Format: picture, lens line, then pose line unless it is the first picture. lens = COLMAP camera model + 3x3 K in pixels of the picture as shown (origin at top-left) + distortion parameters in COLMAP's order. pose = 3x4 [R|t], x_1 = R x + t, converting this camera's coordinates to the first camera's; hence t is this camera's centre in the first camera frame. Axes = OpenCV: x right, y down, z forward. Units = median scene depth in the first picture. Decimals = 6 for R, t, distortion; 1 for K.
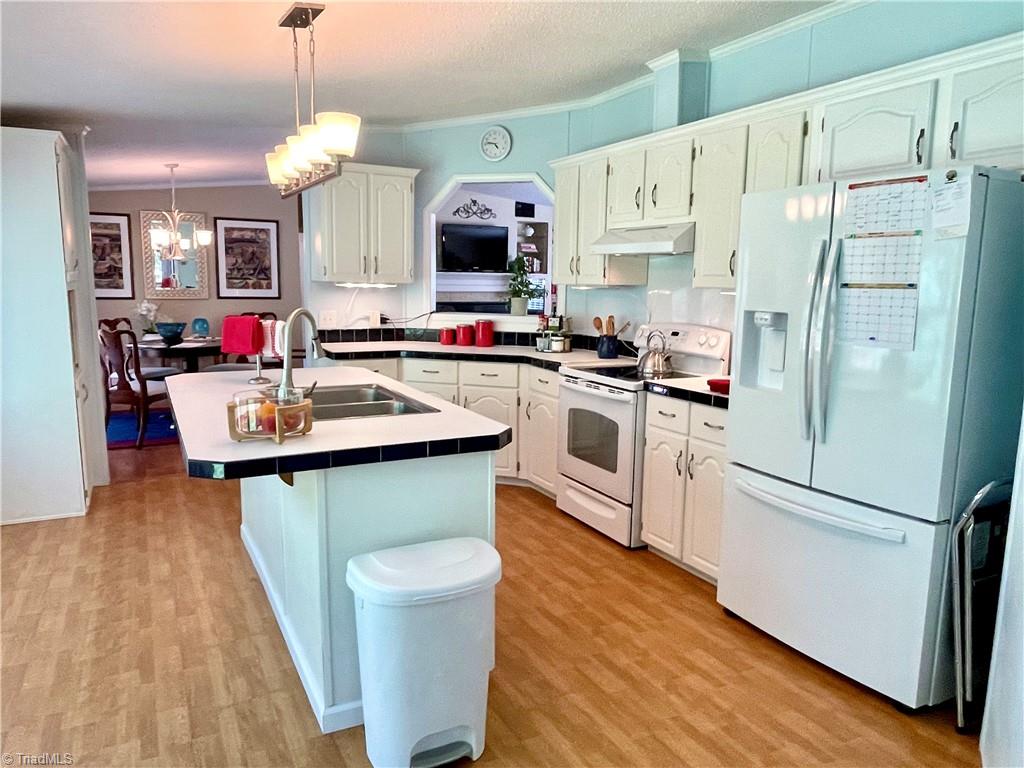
lens RADIAL K [[711.2, 0, 507.7], [0, 711.2, 390.3], [0, 0, 1]] dist [0.007495, -0.006114]
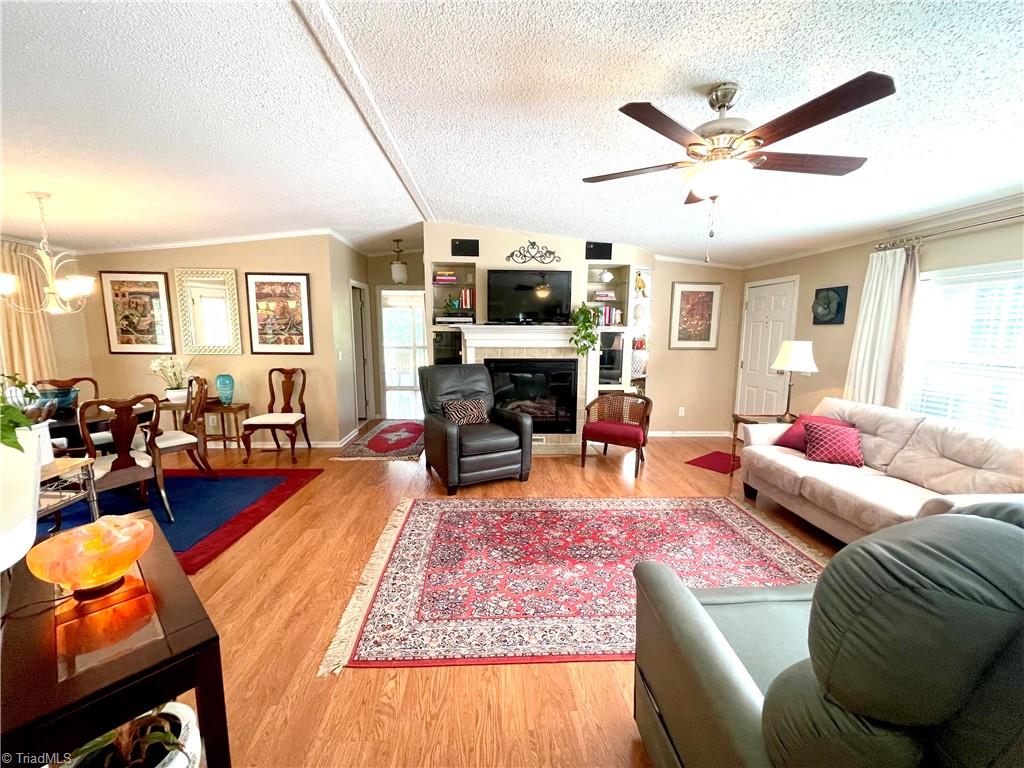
lens RADIAL K [[409.5, 0, 511.9], [0, 409.5, 383.3], [0, 0, 1]] dist [0.003439, 0.000775]
pose [[0.911501, 0.049146, -0.408351, 0.143033], [-0.058206, 0.998257, -0.009780, -0.090434], [0.407159, 0.032683, 0.912773, 0.546876]]
